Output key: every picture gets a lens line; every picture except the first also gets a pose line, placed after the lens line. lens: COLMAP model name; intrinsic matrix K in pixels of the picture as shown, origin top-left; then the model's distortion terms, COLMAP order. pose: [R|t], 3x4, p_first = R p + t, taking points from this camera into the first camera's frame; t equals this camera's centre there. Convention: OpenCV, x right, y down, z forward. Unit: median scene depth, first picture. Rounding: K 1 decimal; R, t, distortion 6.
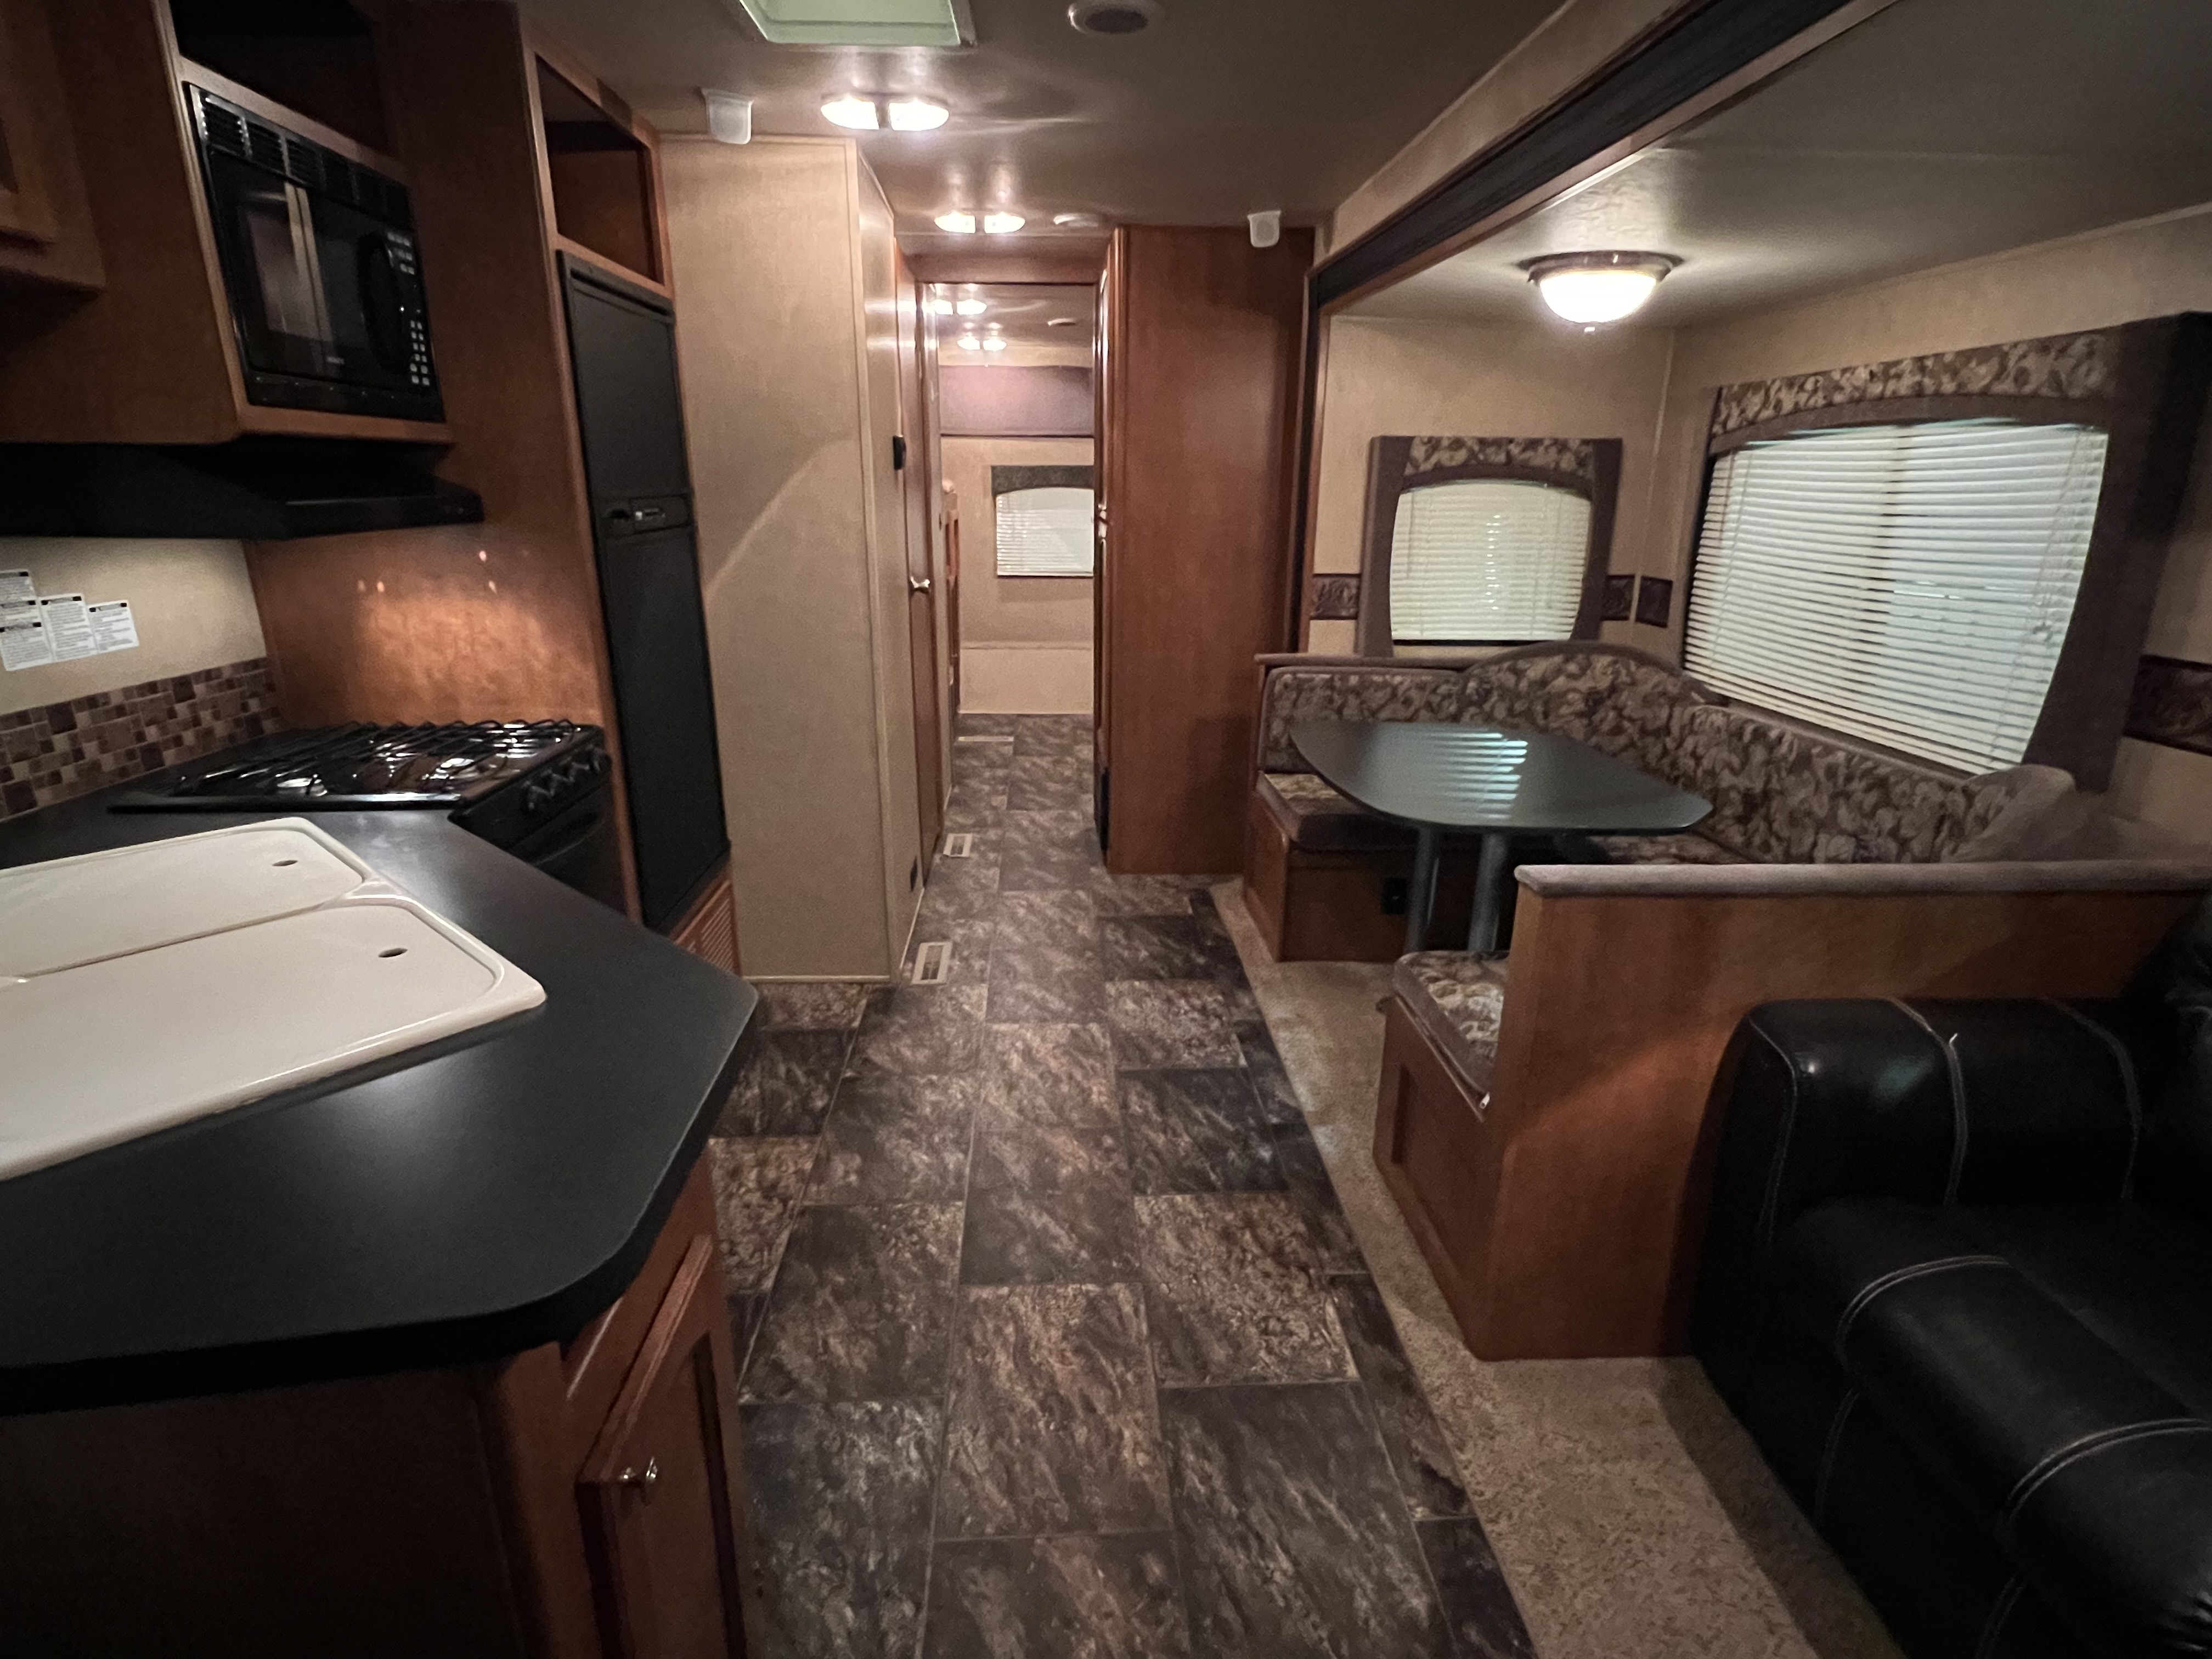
lens RADIAL K [[1108.2, 0, 1101.7], [0, 1108.2, 804.5], [0, 0, 1]] dist [-0.001364, 0.000396]
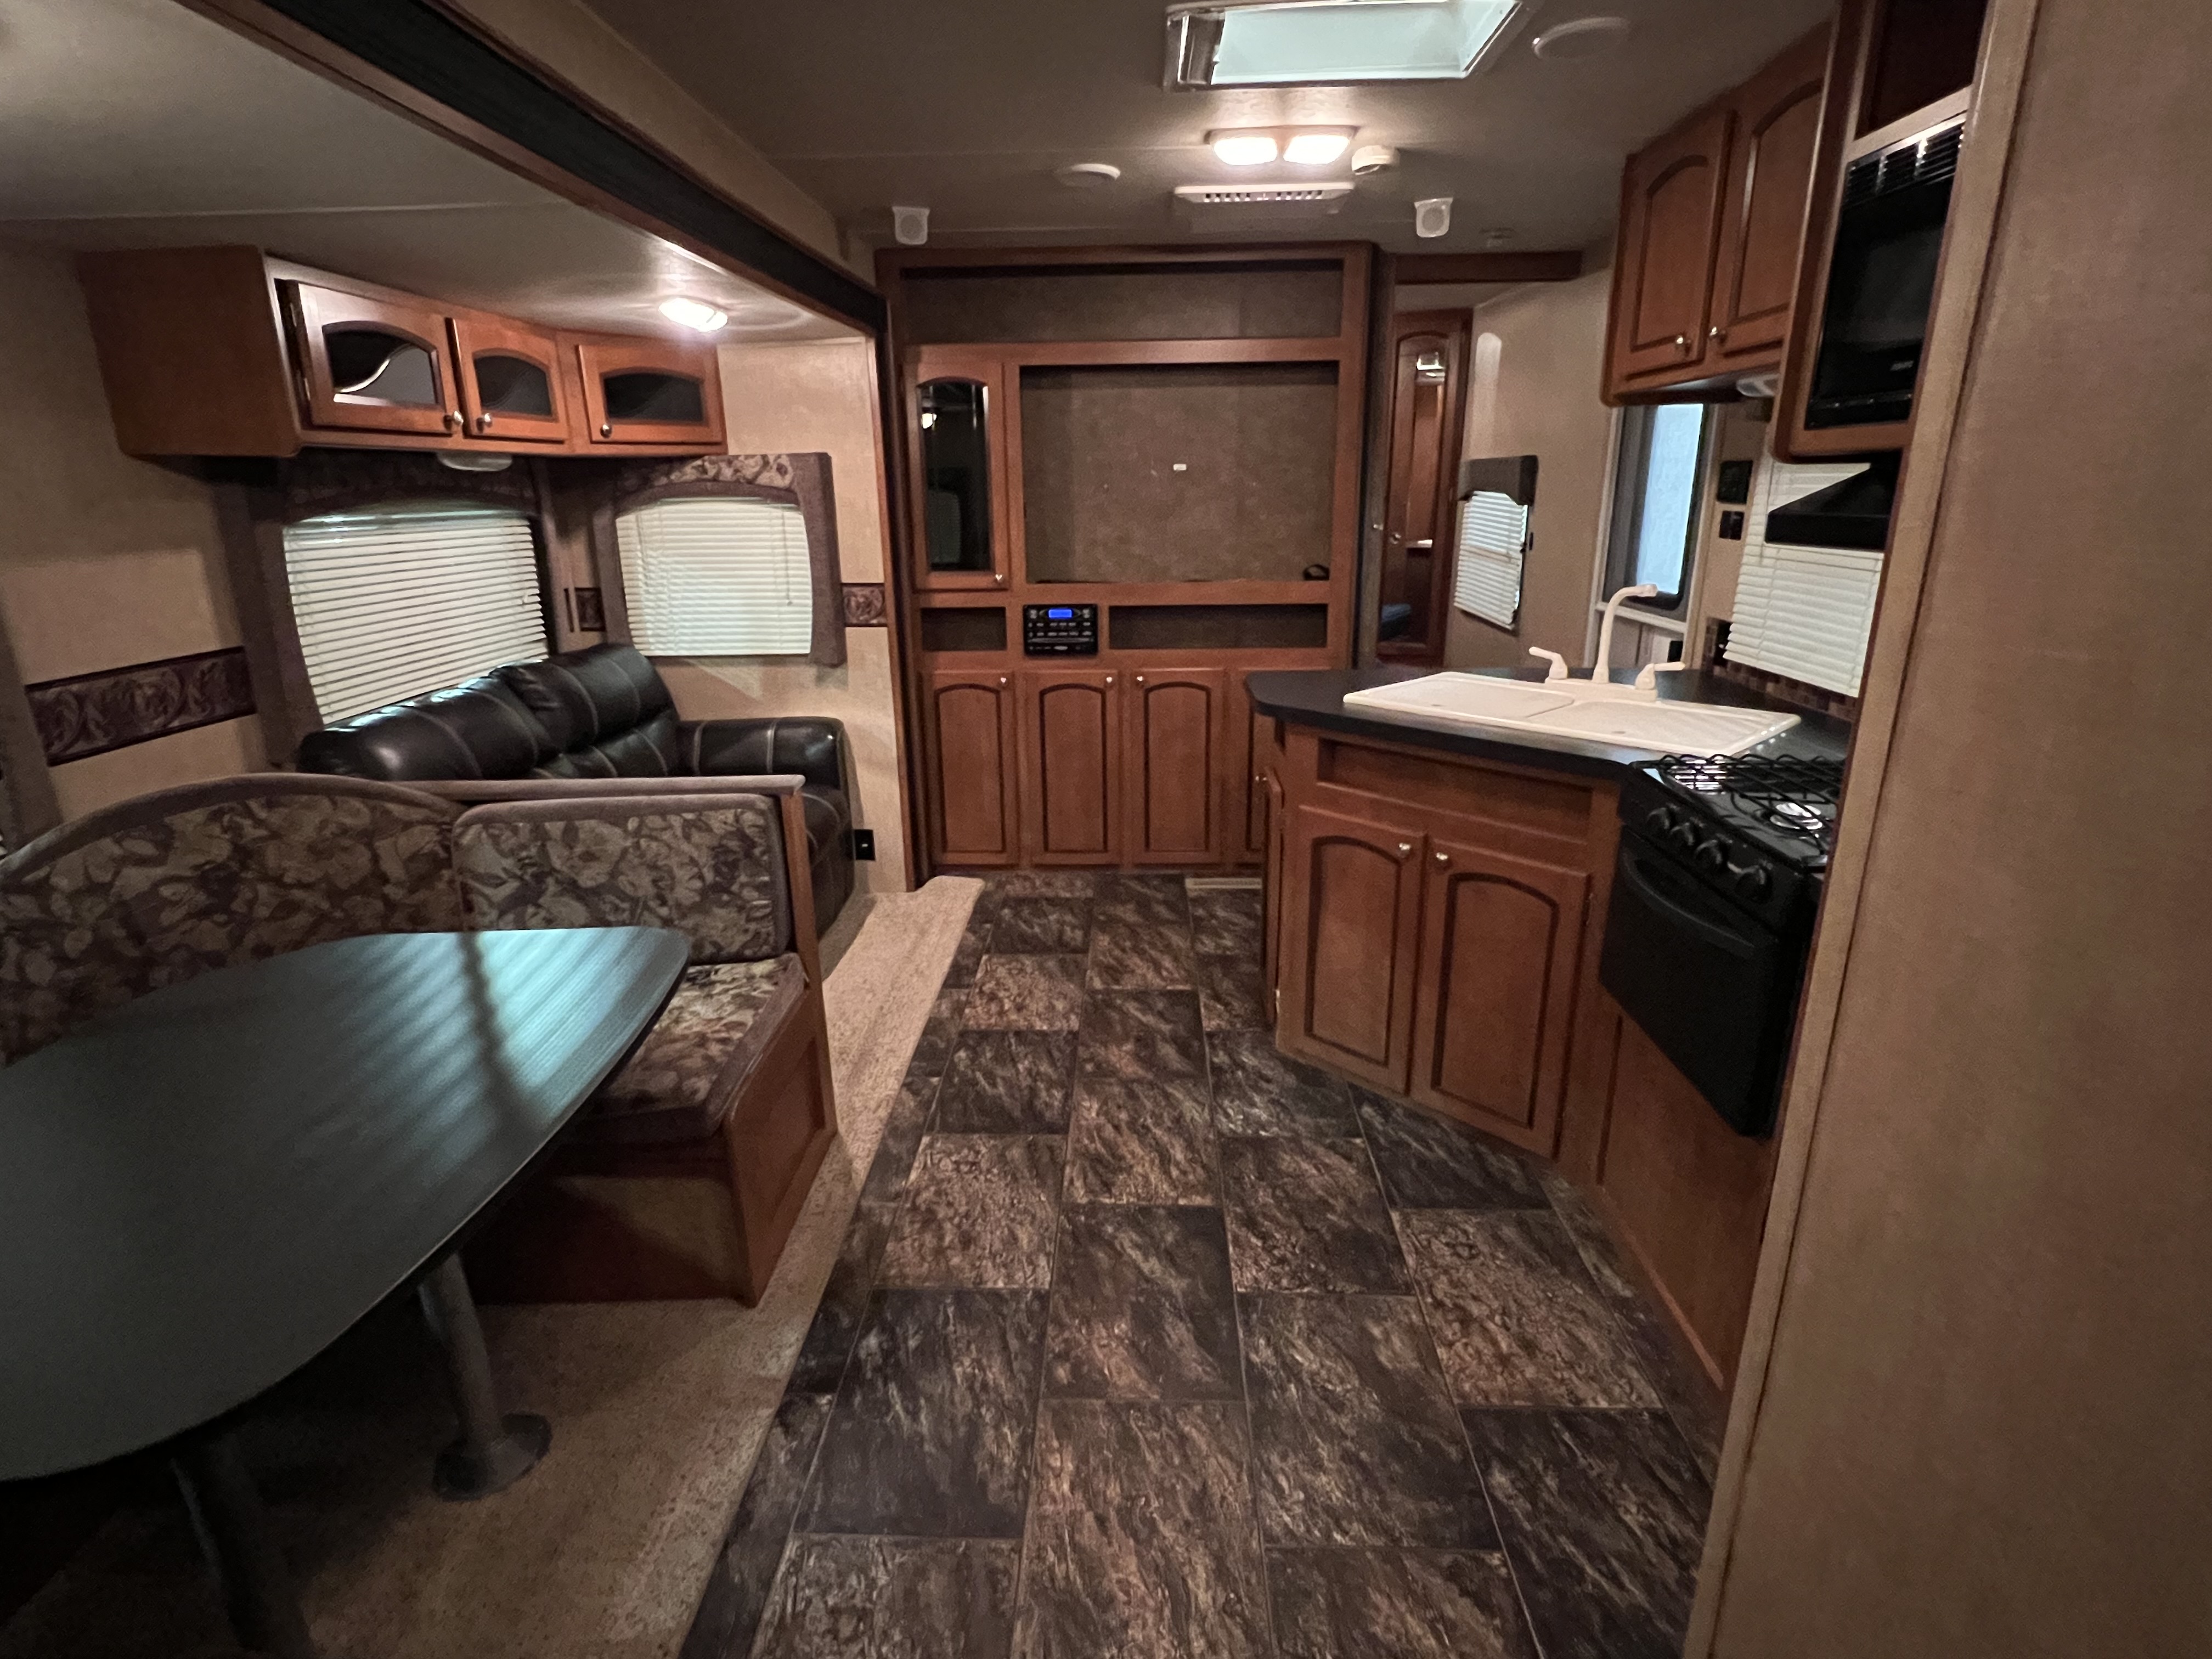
lens RADIAL K [[1108.2, 0, 1098.0], [0, 1108.2, 826.7], [0, 0, 1]] dist [-0.001364, 0.000396]
pose [[-0.995632, -0.020104, 0.091171, -0.073375], [0.033397, 0.835230, 0.548886, -0.396651], [-0.087184, 0.549534, -0.830910, 1.326602]]
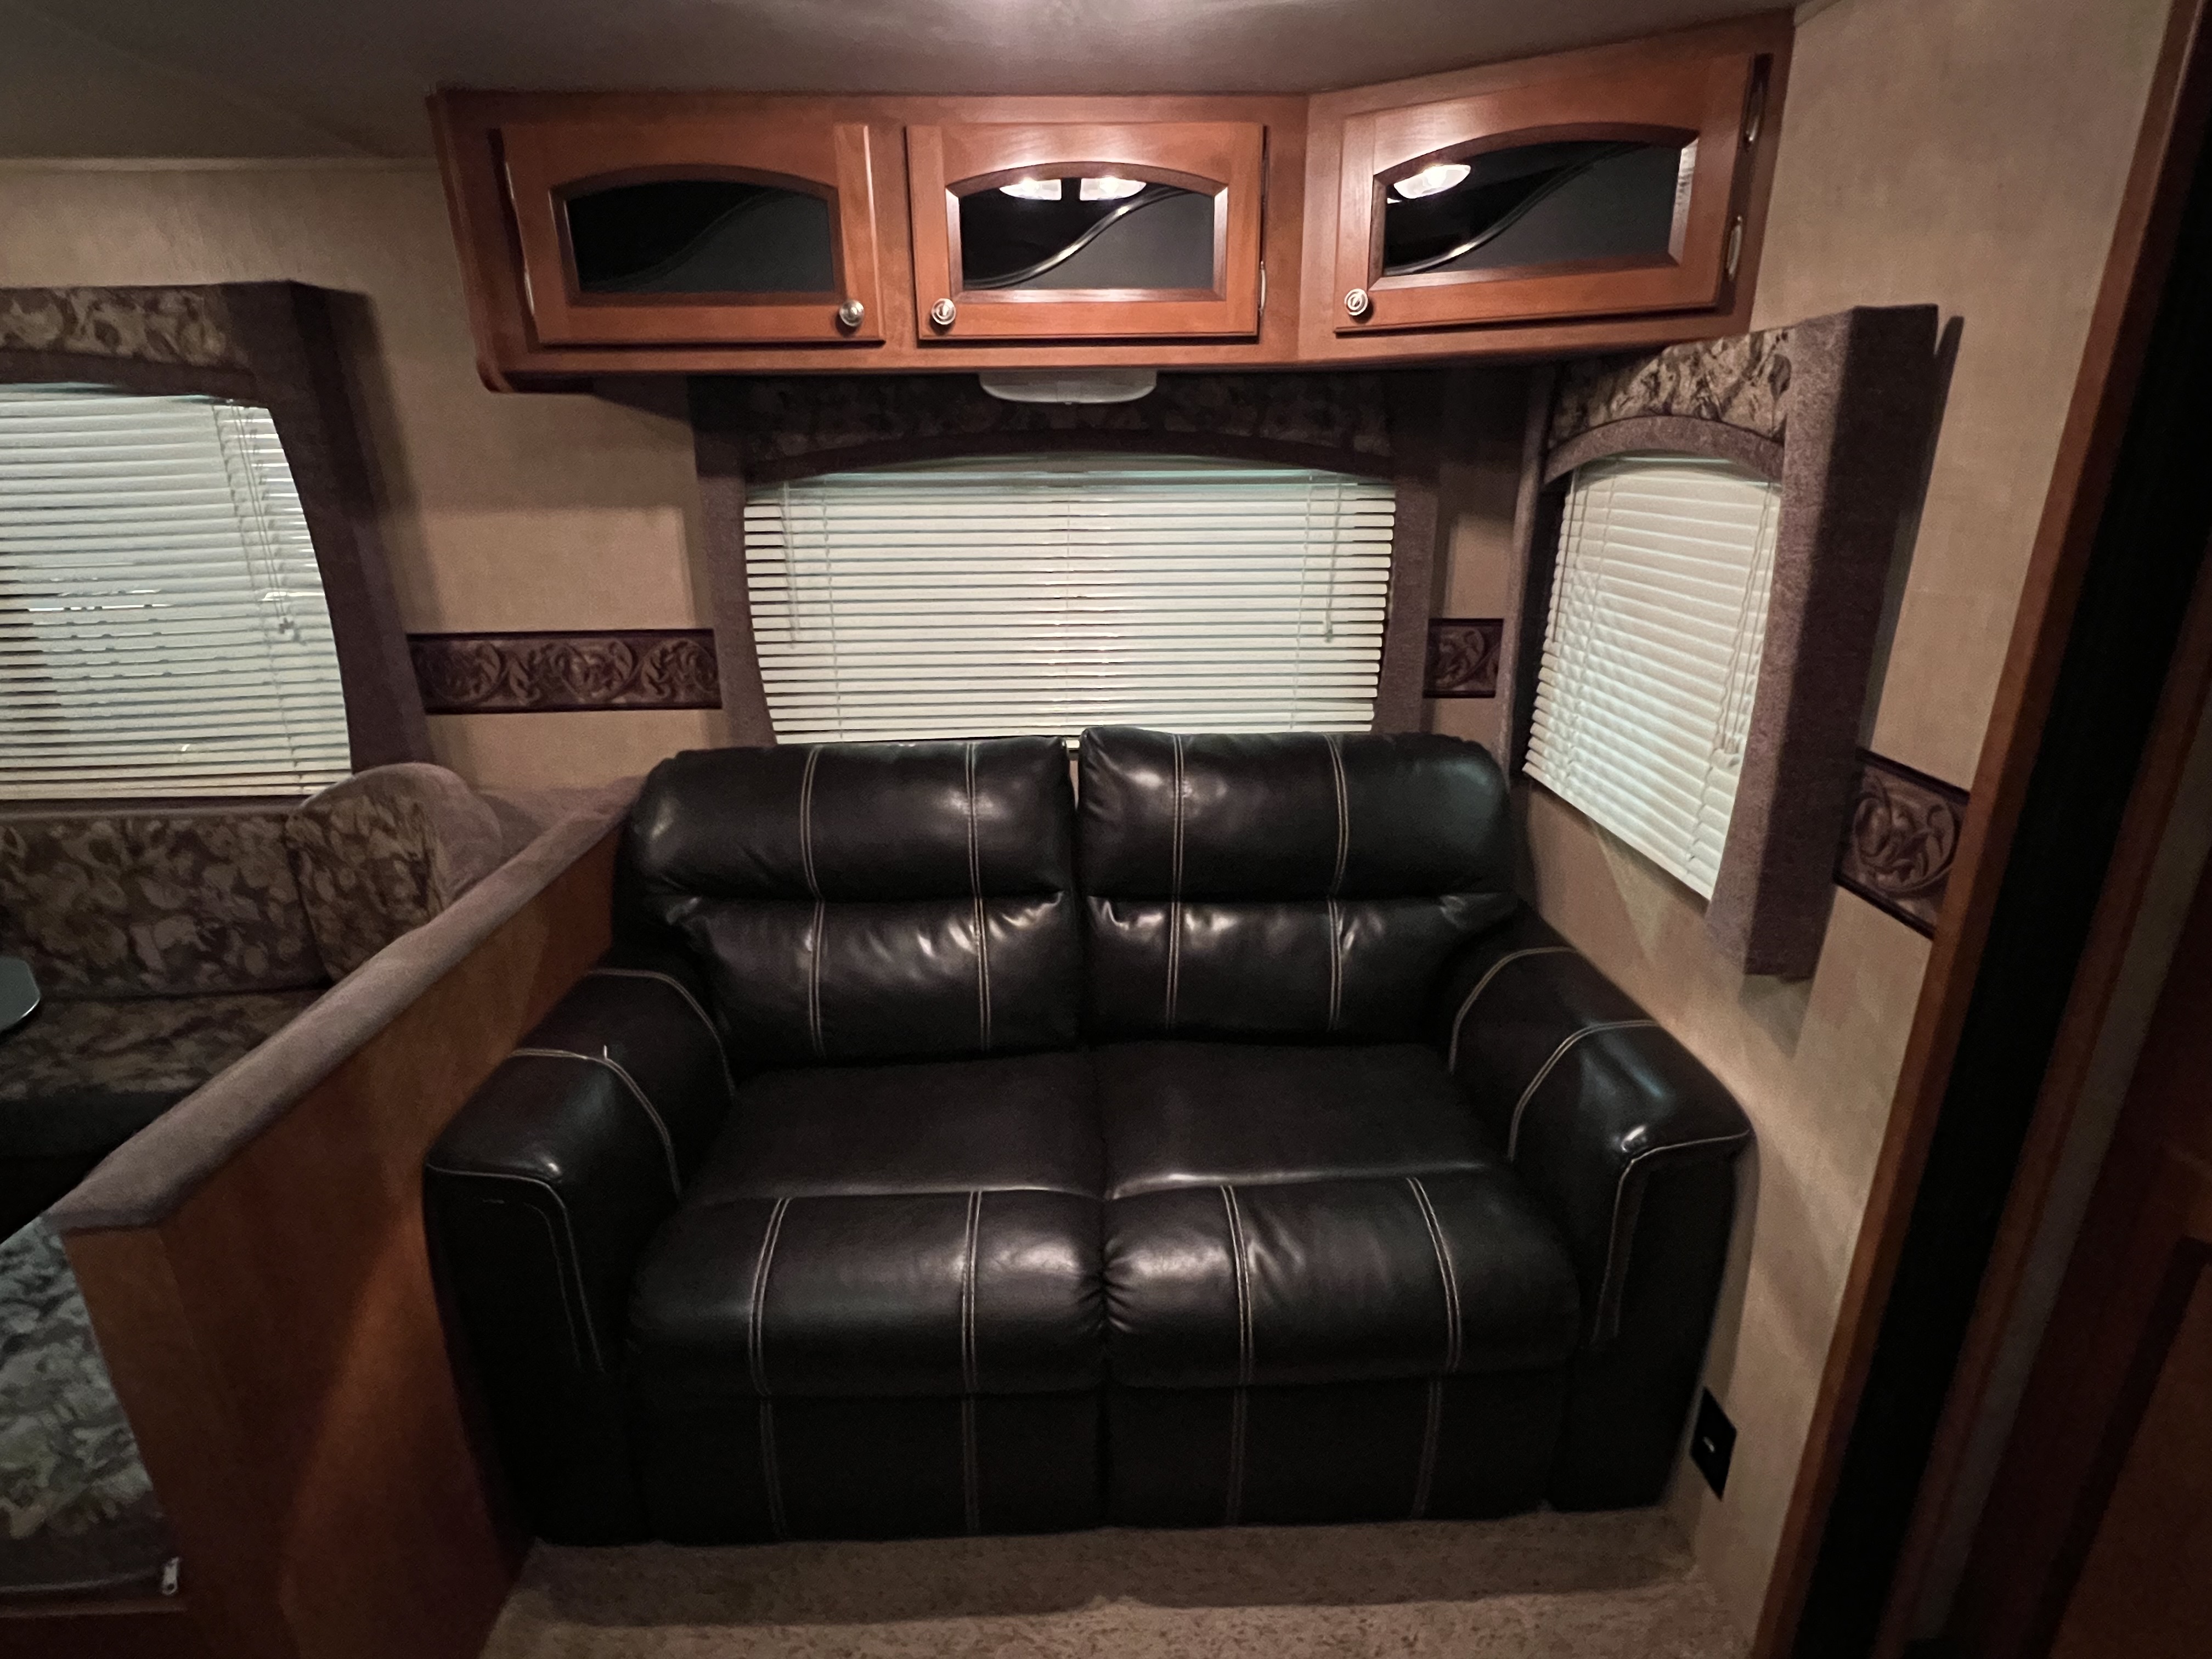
lens RADIAL K [[1108.2, 0, 1107.6], [0, 1108.2, 822.2], [0, 0, 1]] dist [-0.001364, 0.000396]
pose [[0.020990, -0.331199, 0.943327, -0.036241], [0.288838, 0.905310, 0.311425, -0.084297], [-0.957148, 0.265932, 0.114665, 0.247315]]
